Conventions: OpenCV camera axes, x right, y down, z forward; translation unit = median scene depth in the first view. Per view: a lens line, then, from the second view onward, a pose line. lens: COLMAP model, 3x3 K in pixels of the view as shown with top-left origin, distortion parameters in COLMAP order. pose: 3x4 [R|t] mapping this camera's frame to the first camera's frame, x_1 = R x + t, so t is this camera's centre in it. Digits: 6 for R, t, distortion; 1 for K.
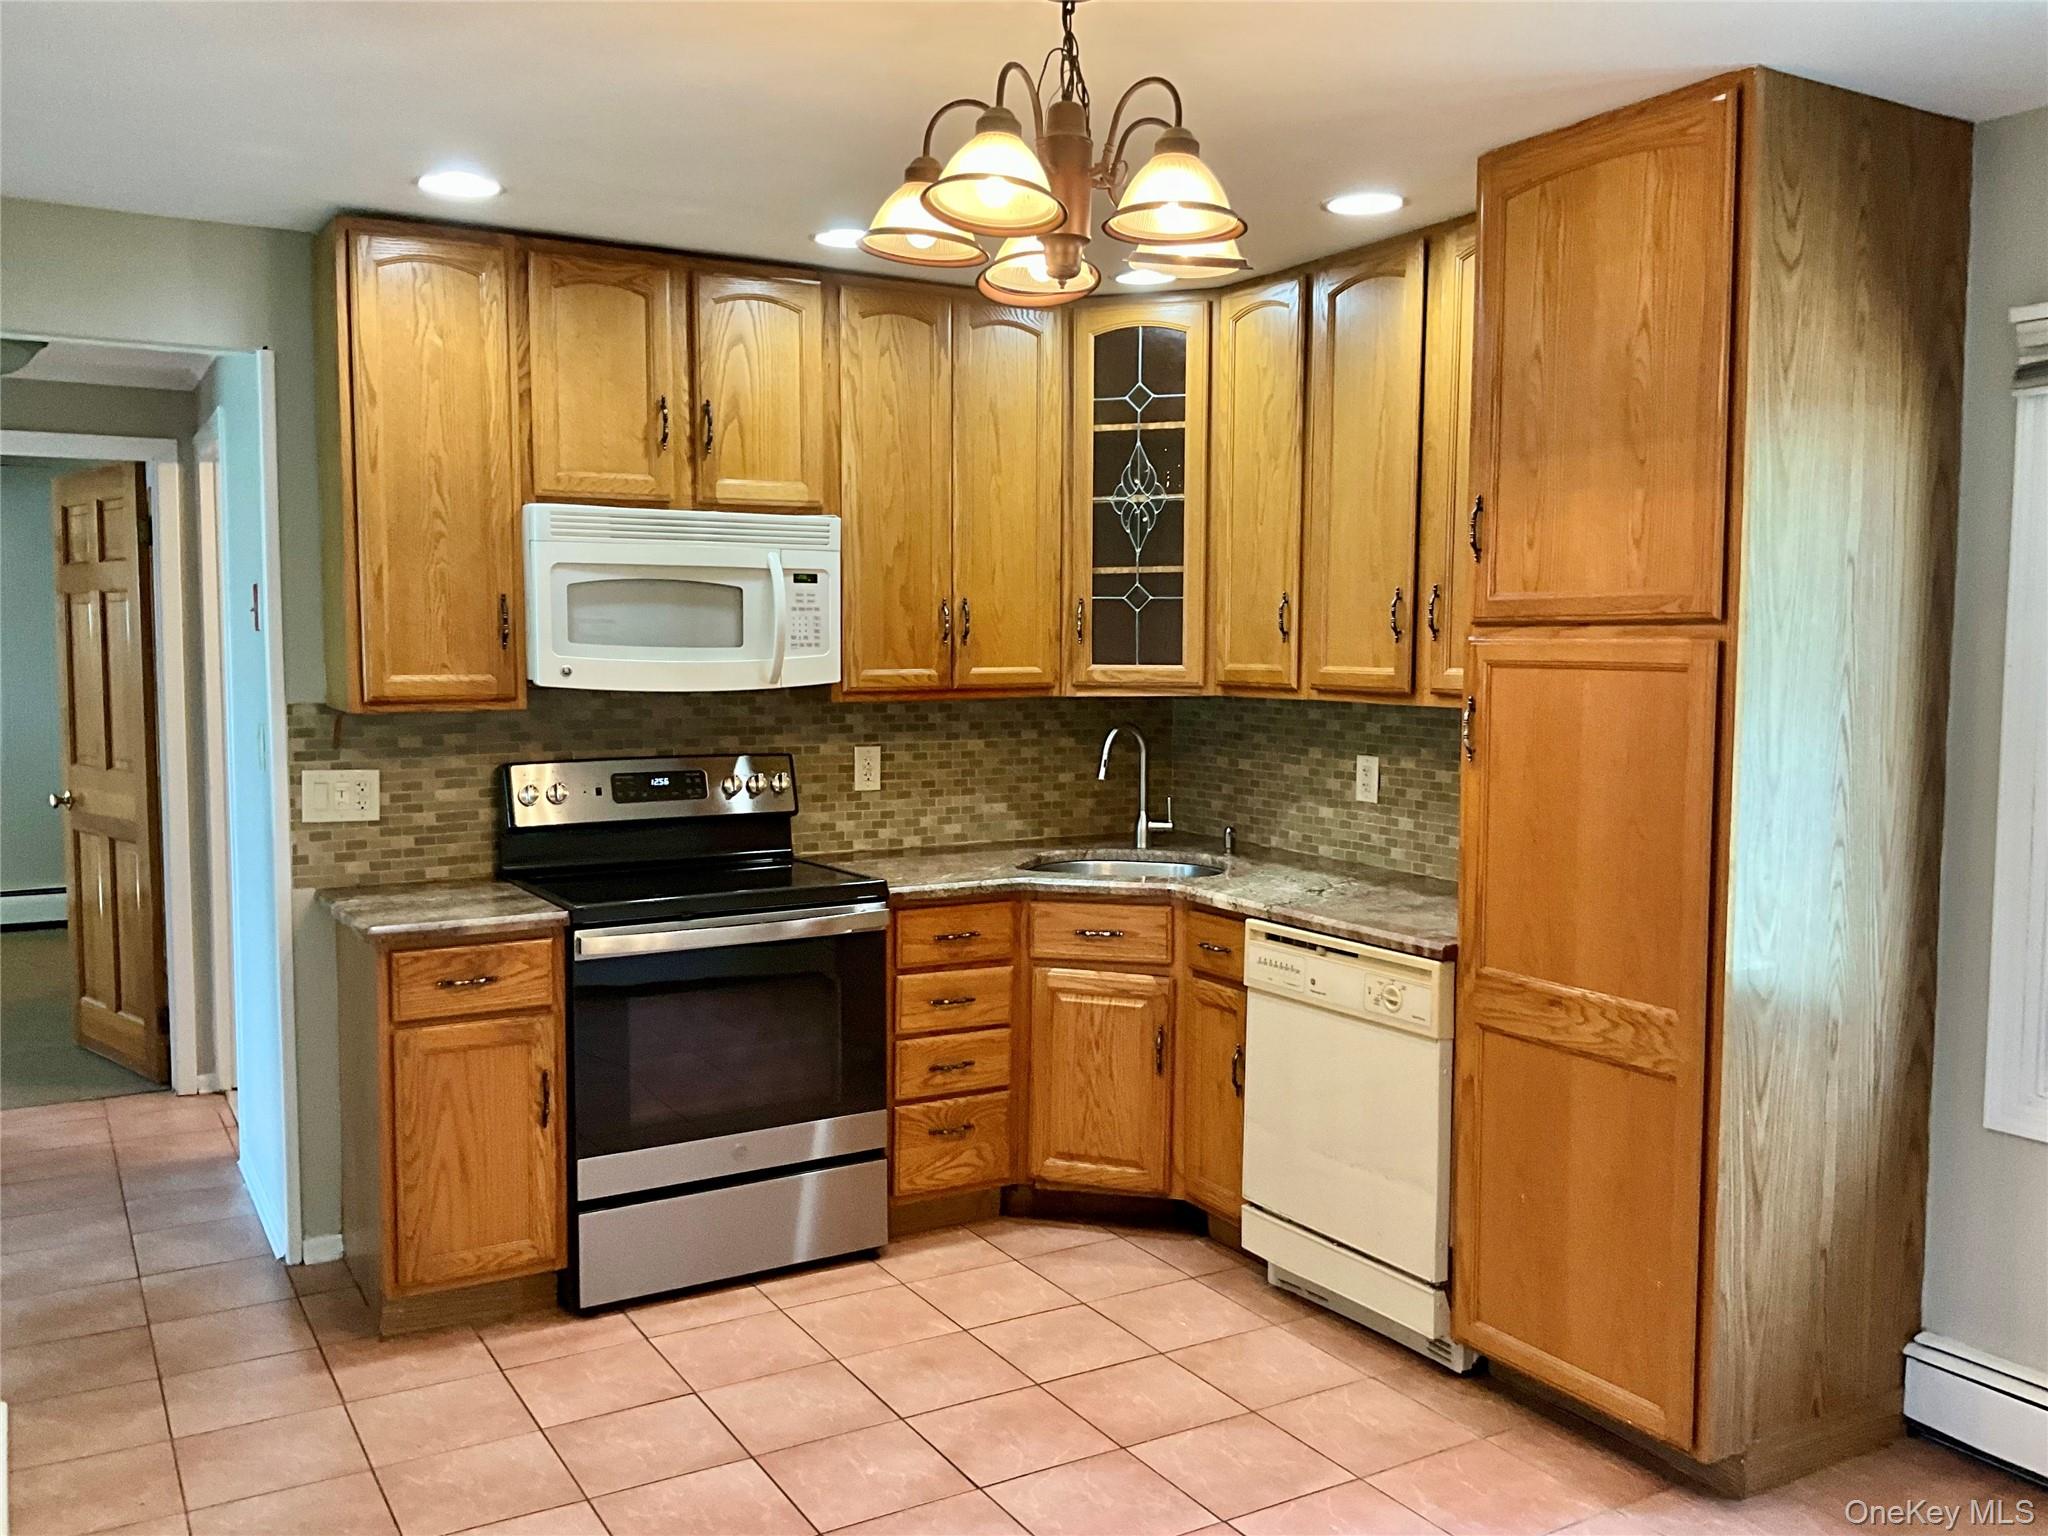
lens RADIAL K [[1703.9, 0, 1024.0], [0, 1703.9, 768.0], [0, 0, 1]] dist [0.130682, -0.270647]
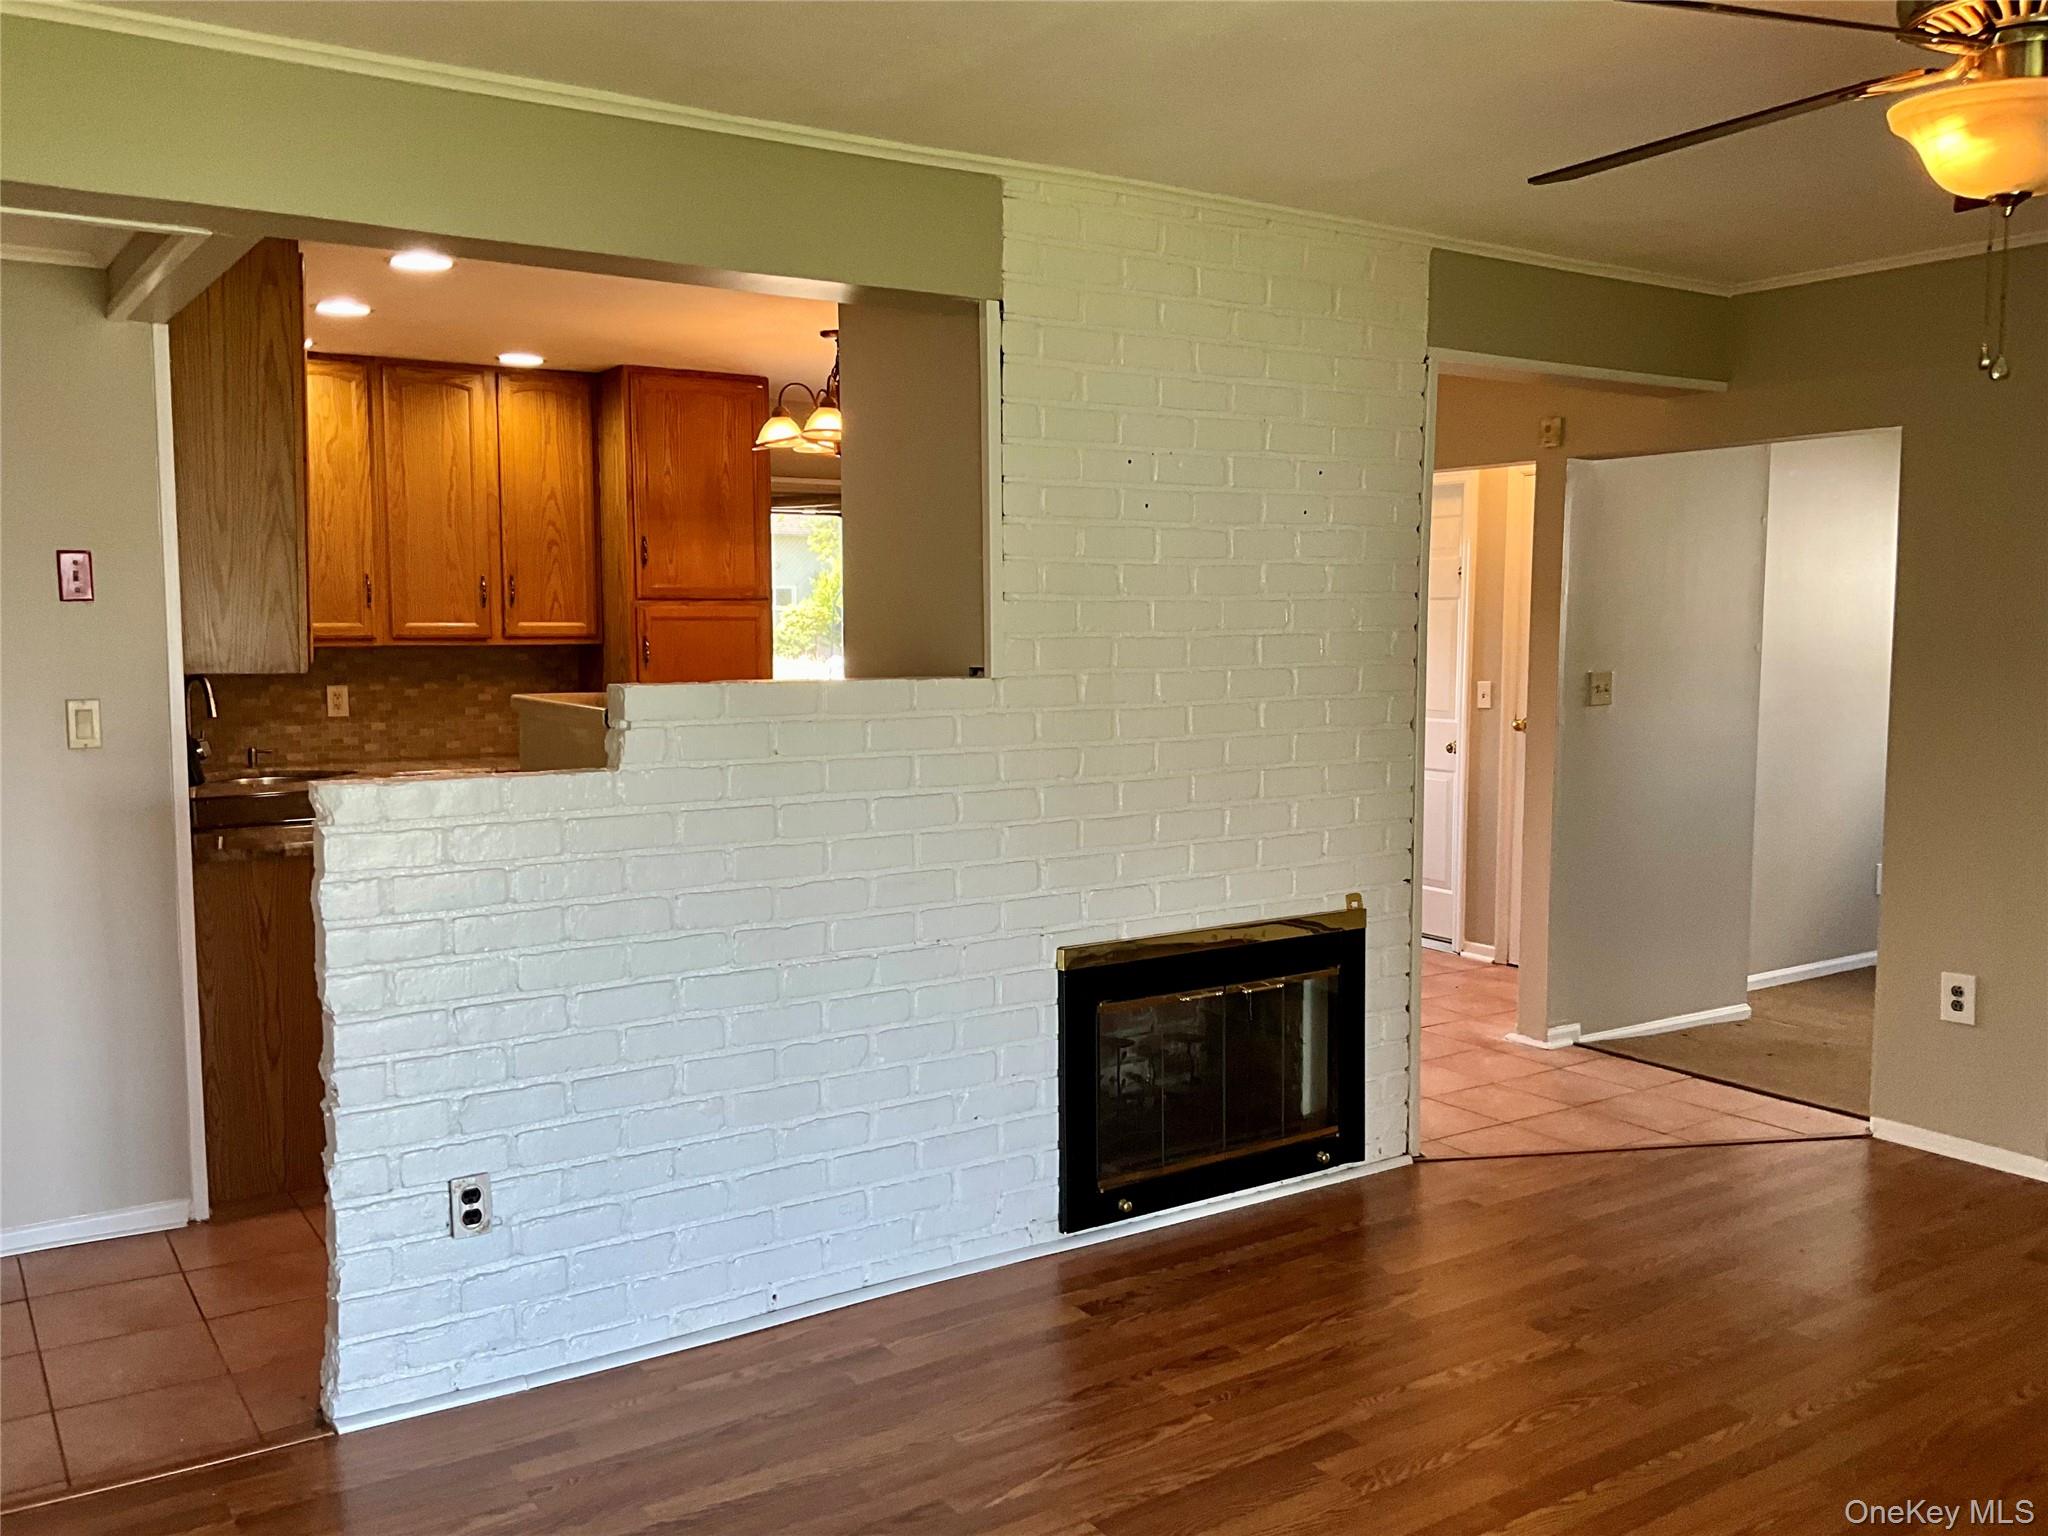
lens RADIAL K [[1703.9, 0, 1024.0], [0, 1703.9, 768.0], [0, 0, 1]] dist [0.130682, -0.270647]
pose [[-0.063607, -0.095732, 0.993373, -1.614652], [0.077065, 0.991945, 0.100529, -0.049346], [-0.994995, 0.082948, -0.055717, 0.616990]]
